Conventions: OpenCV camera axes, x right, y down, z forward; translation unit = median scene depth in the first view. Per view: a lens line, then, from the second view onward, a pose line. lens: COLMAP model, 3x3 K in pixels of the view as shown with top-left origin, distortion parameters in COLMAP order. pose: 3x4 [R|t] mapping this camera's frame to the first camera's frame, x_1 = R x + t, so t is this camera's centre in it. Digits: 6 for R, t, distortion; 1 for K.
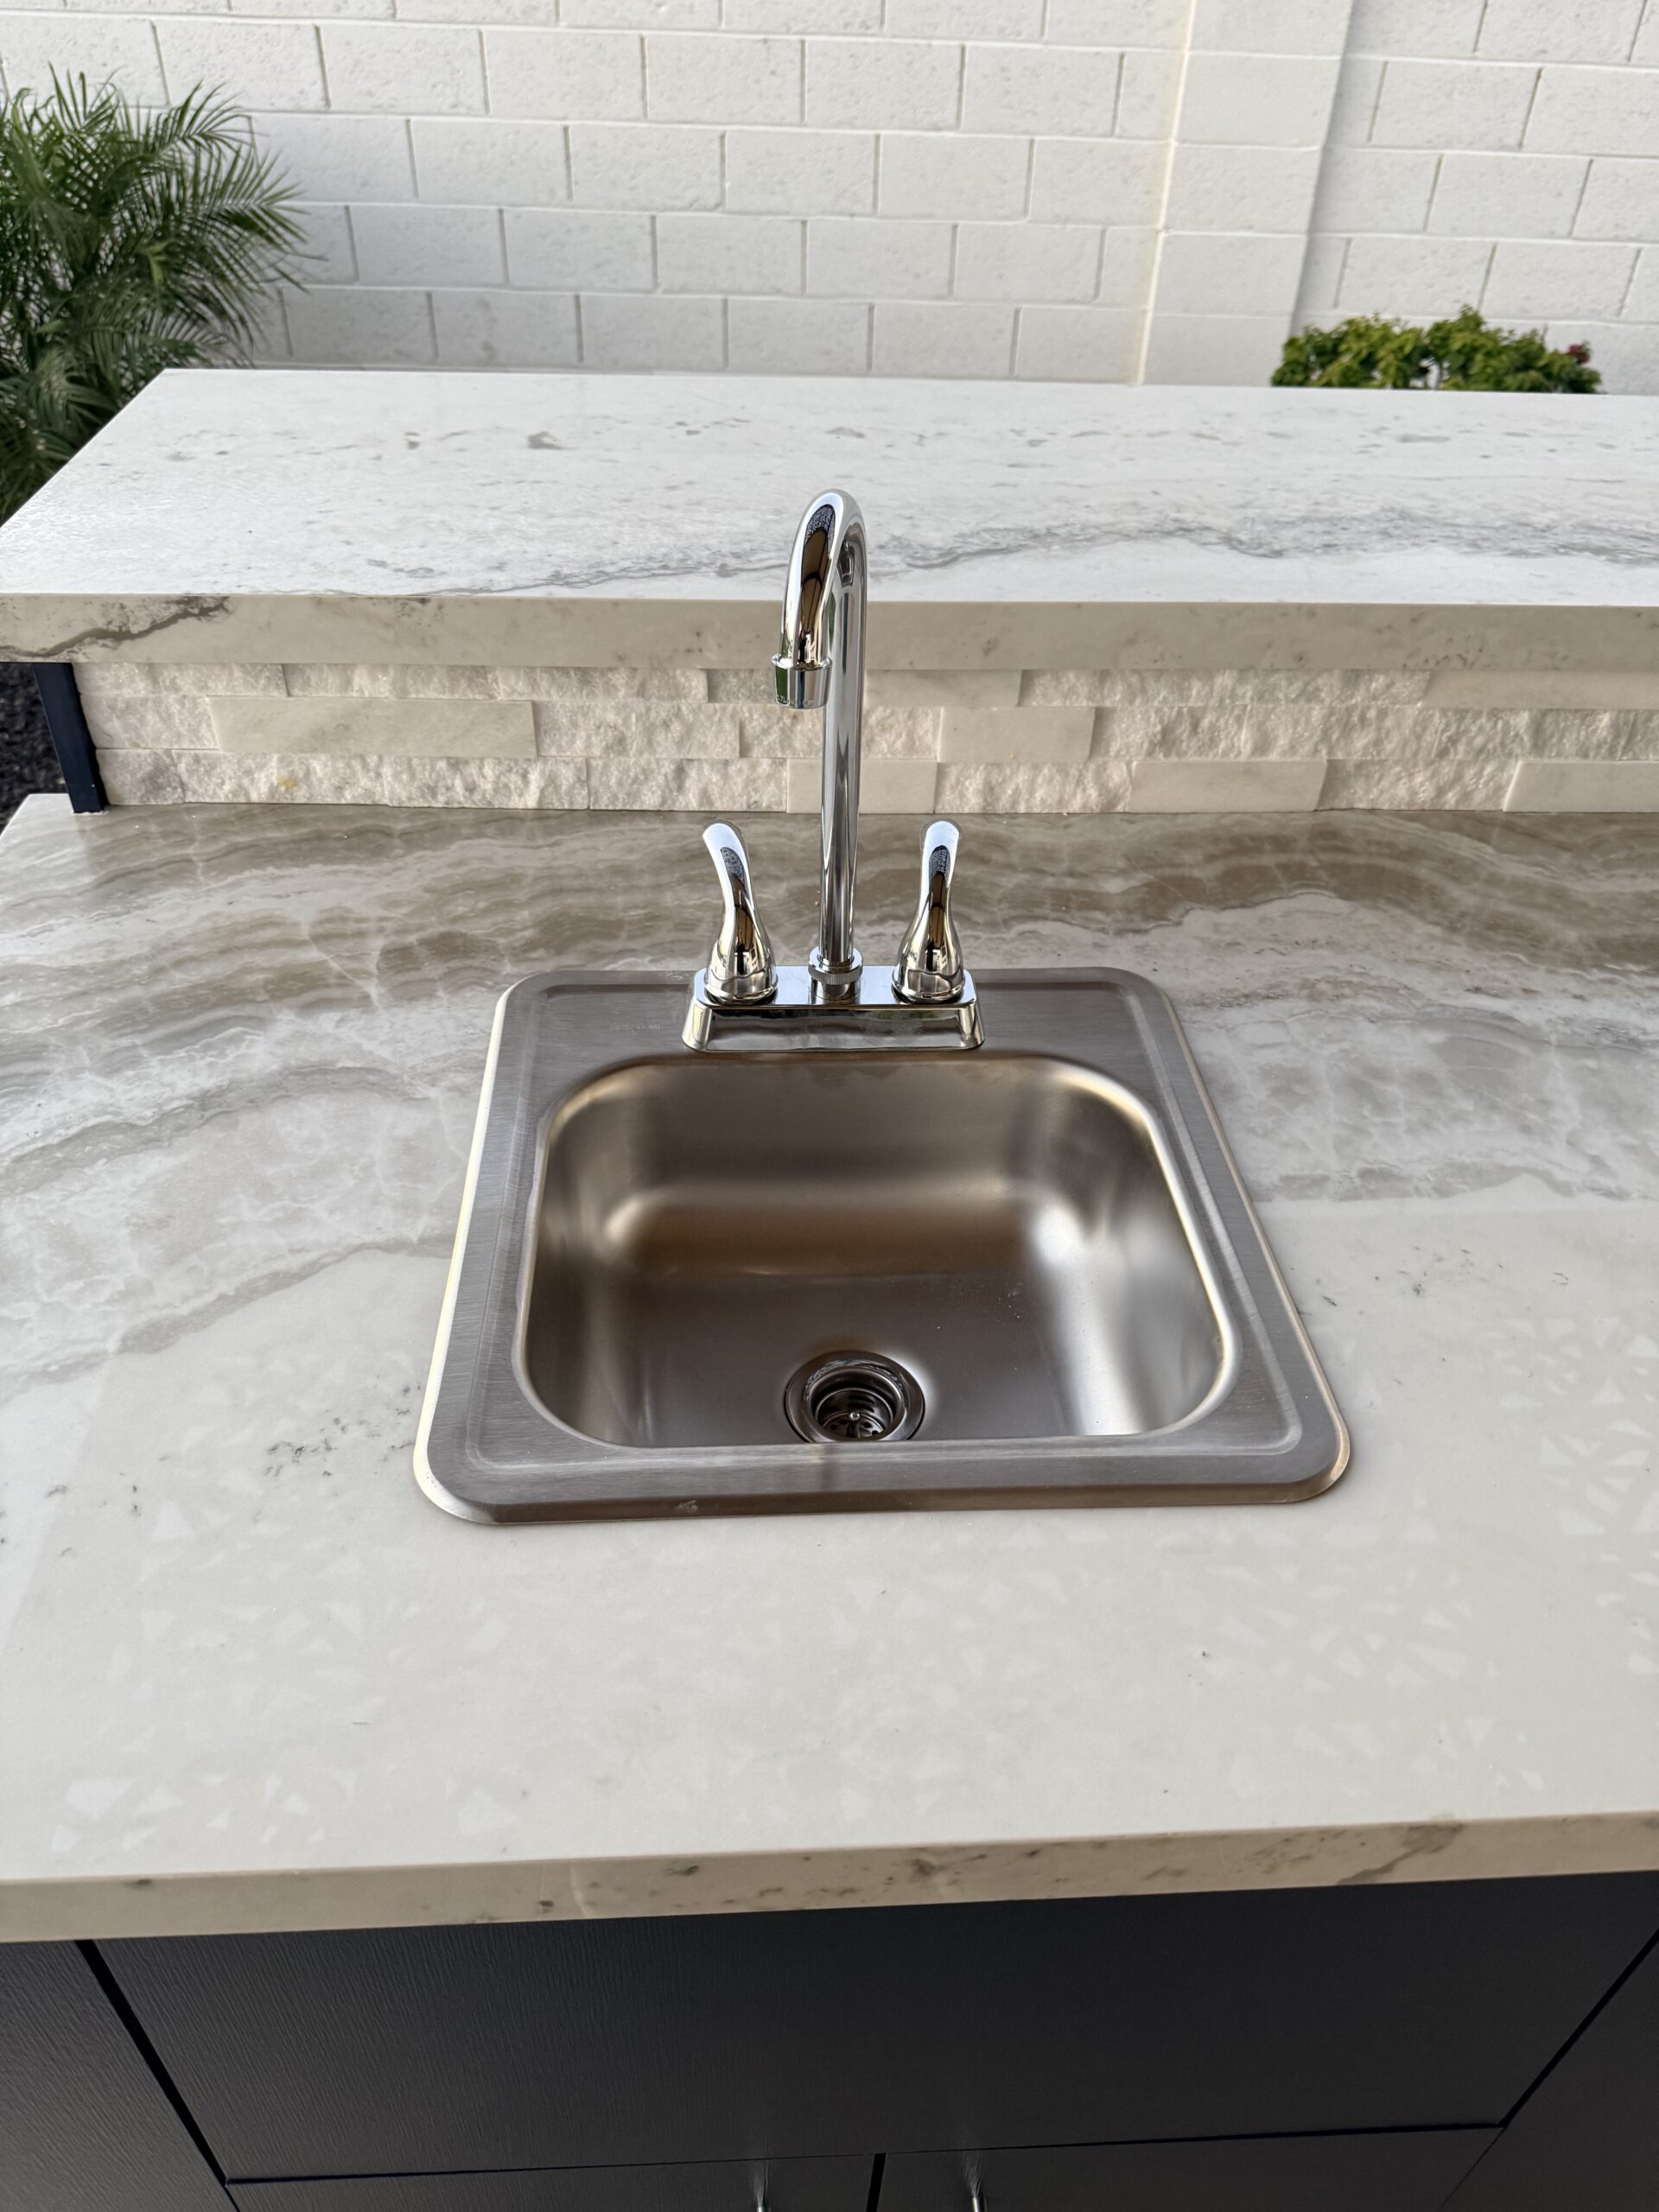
lens RADIAL K [[1570.3, 0, 829.5], [0, 1570.3, 1106.0], [0, 0, 1]] dist [0.032348, -0.045860]
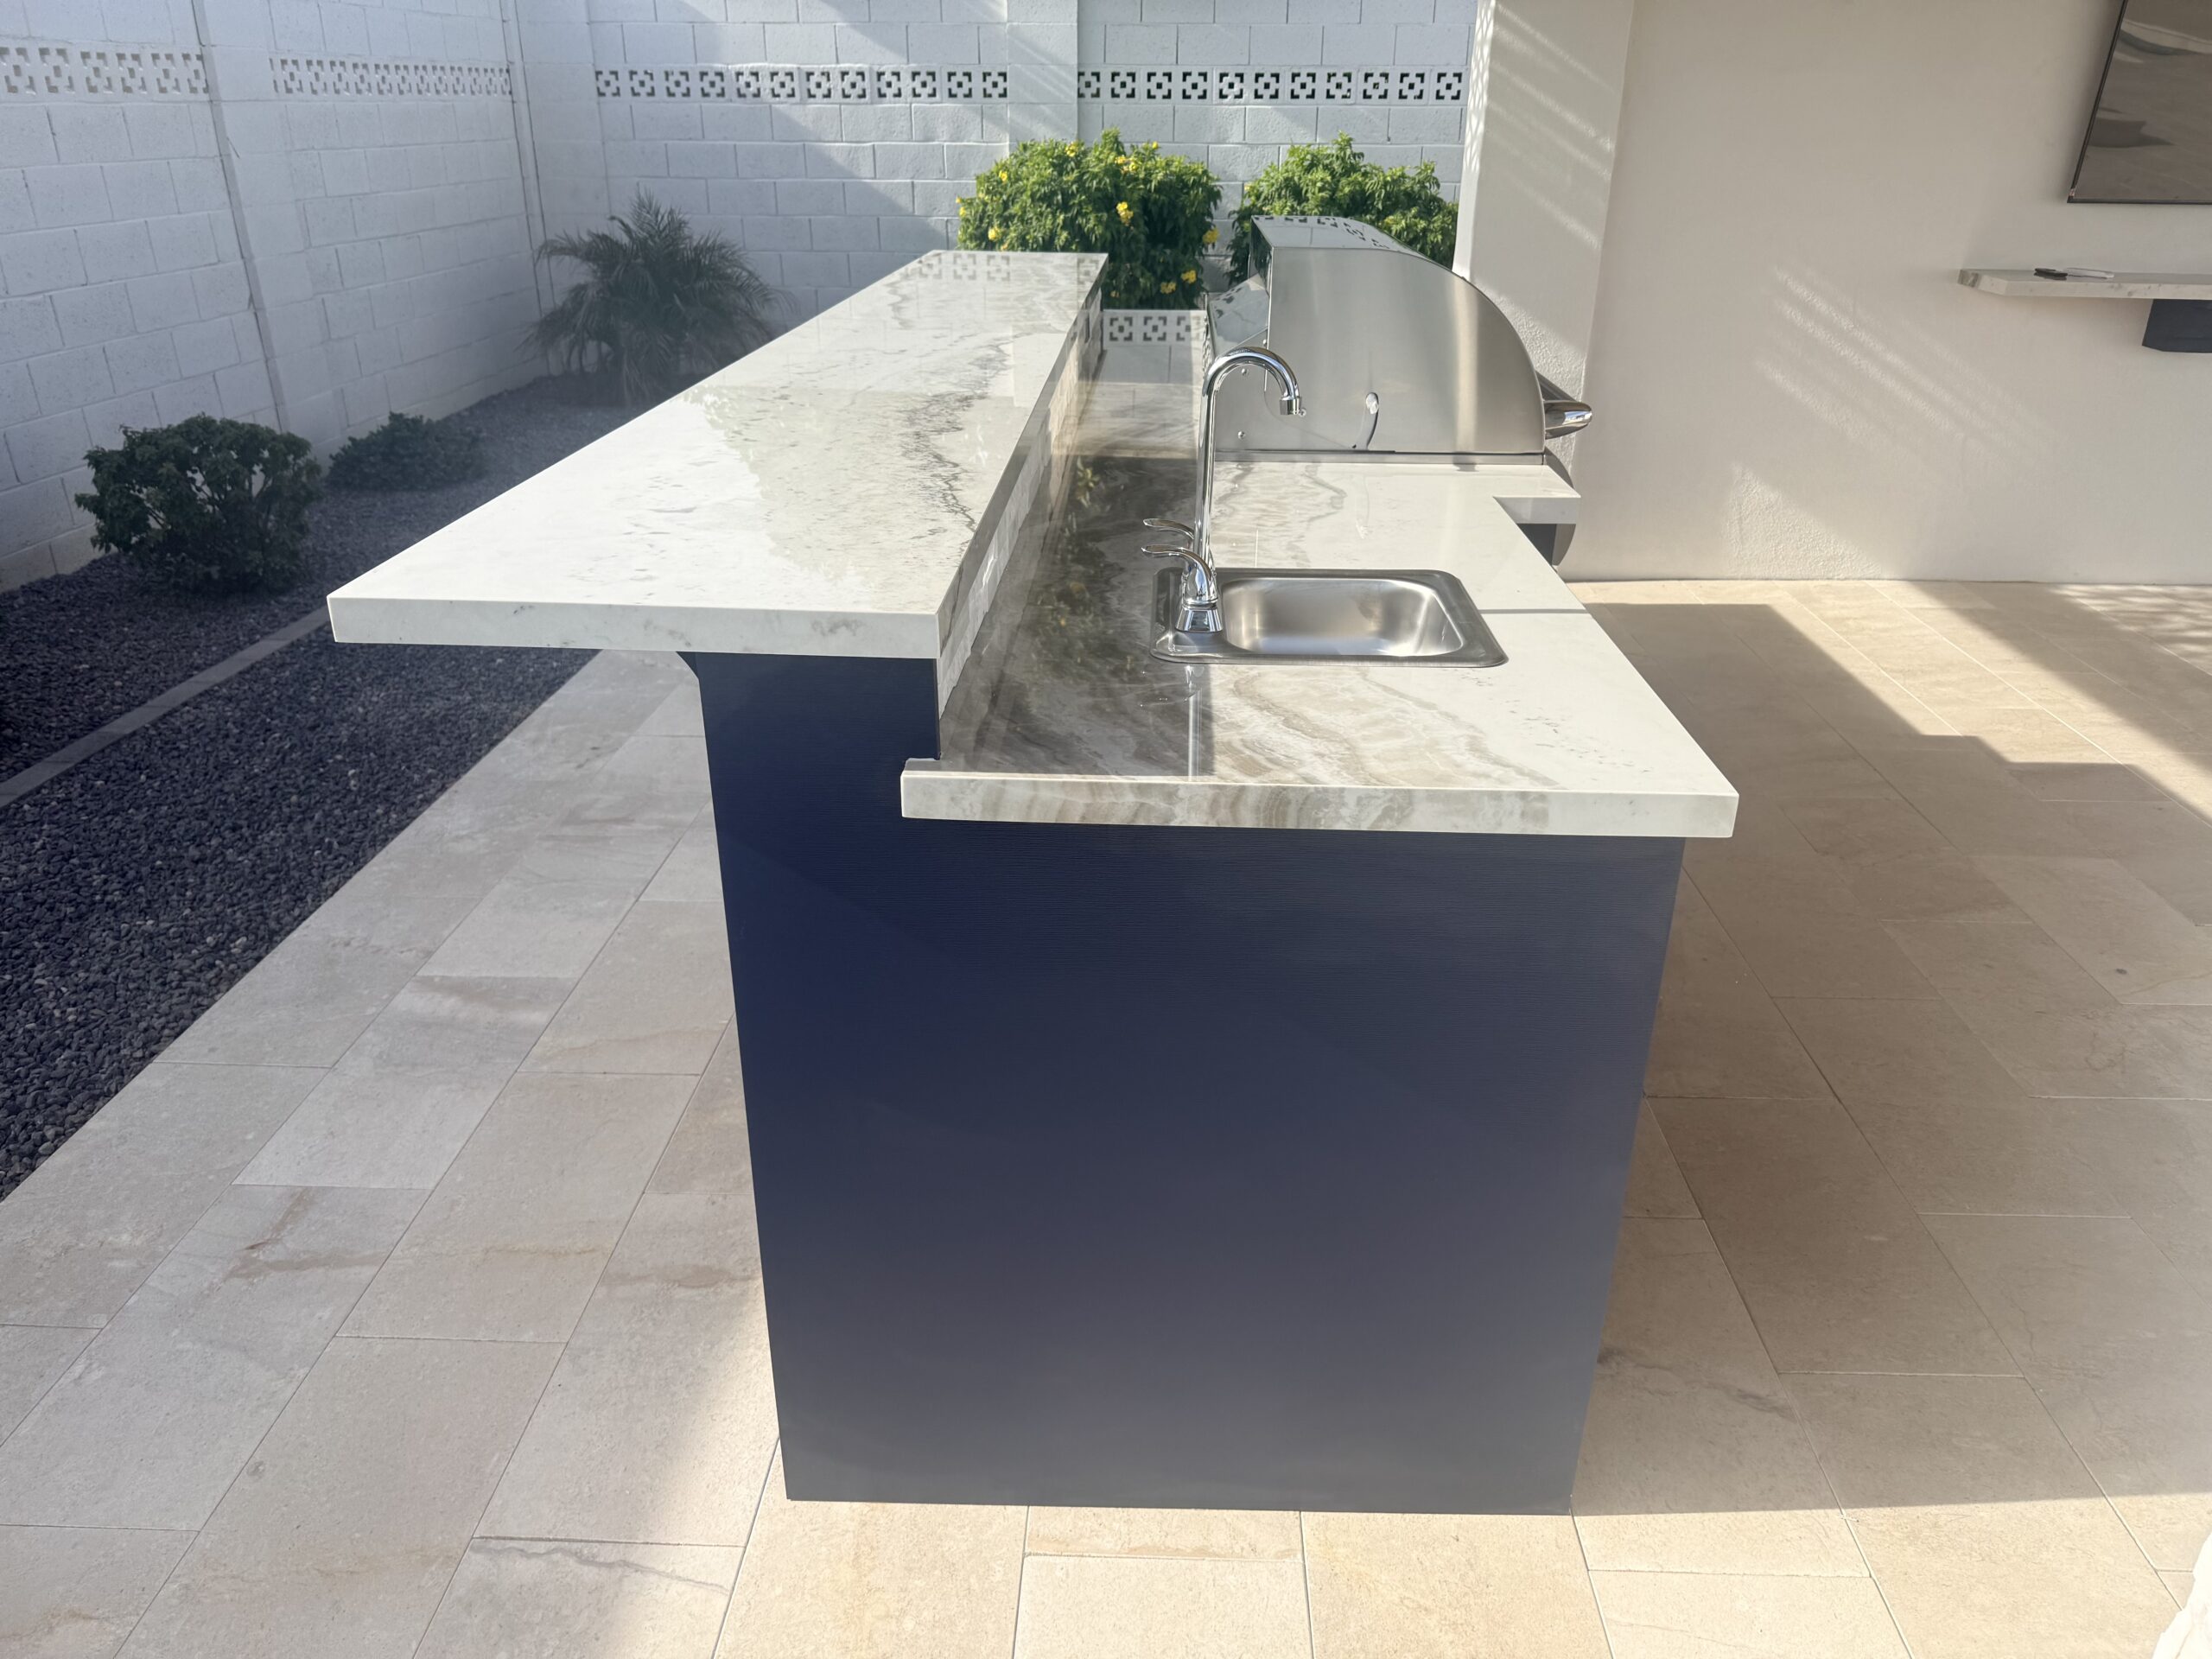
lens RADIAL K [[1570.3, 0, 1118.1], [0, 1570.3, 833.2], [0, 0, 1]] dist [0.032348, -0.045860]
pose [[0.096808, -0.445477, 0.890044, -1.758115], [0.619890, 0.726615, 0.296254, -0.459713], [-0.778694, 0.523050, 0.346489, 0.434467]]
